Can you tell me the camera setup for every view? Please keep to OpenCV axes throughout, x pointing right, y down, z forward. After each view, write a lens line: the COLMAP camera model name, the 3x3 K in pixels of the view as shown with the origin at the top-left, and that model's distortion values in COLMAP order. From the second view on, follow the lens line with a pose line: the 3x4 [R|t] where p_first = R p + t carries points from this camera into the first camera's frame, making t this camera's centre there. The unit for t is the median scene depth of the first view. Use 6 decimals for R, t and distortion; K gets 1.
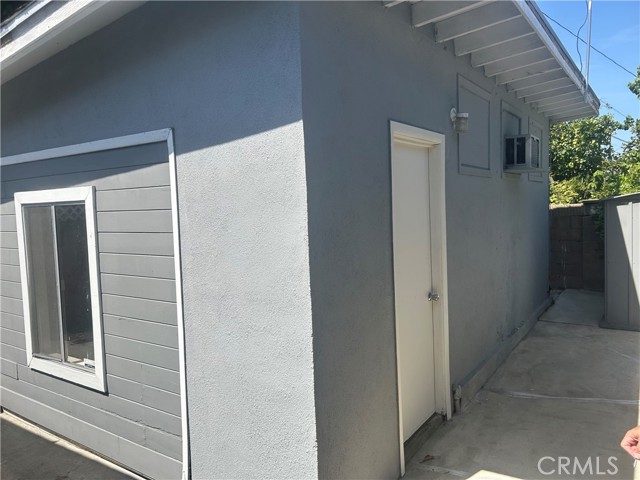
lens RADIAL K [[485.4, 0, 319.8], [0, 485.4, 241.6], [0, 0, 1]] dist [0.054918, -0.056394]
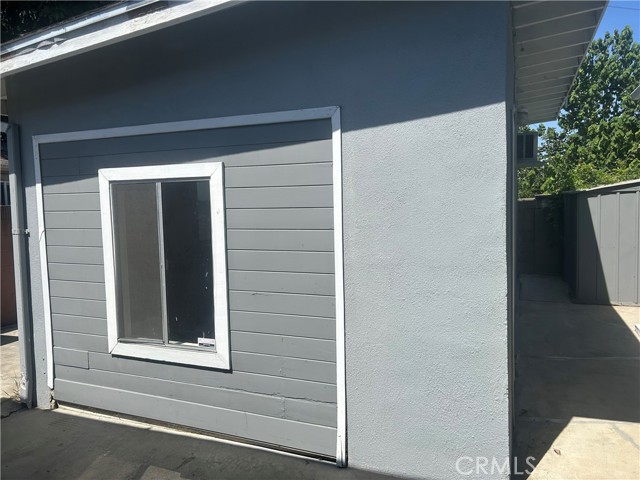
lens RADIAL K [[485.4, 0, 316.4], [0, 485.4, 238.8], [0, 0, 1]] dist [0.054918, -0.056394]
pose [[0.978606, -0.003222, 0.205718, -0.476072], [0.004015, 0.999986, -0.003438, 0.046498], [-0.205704, 0.004190, 0.978605, -0.007915]]
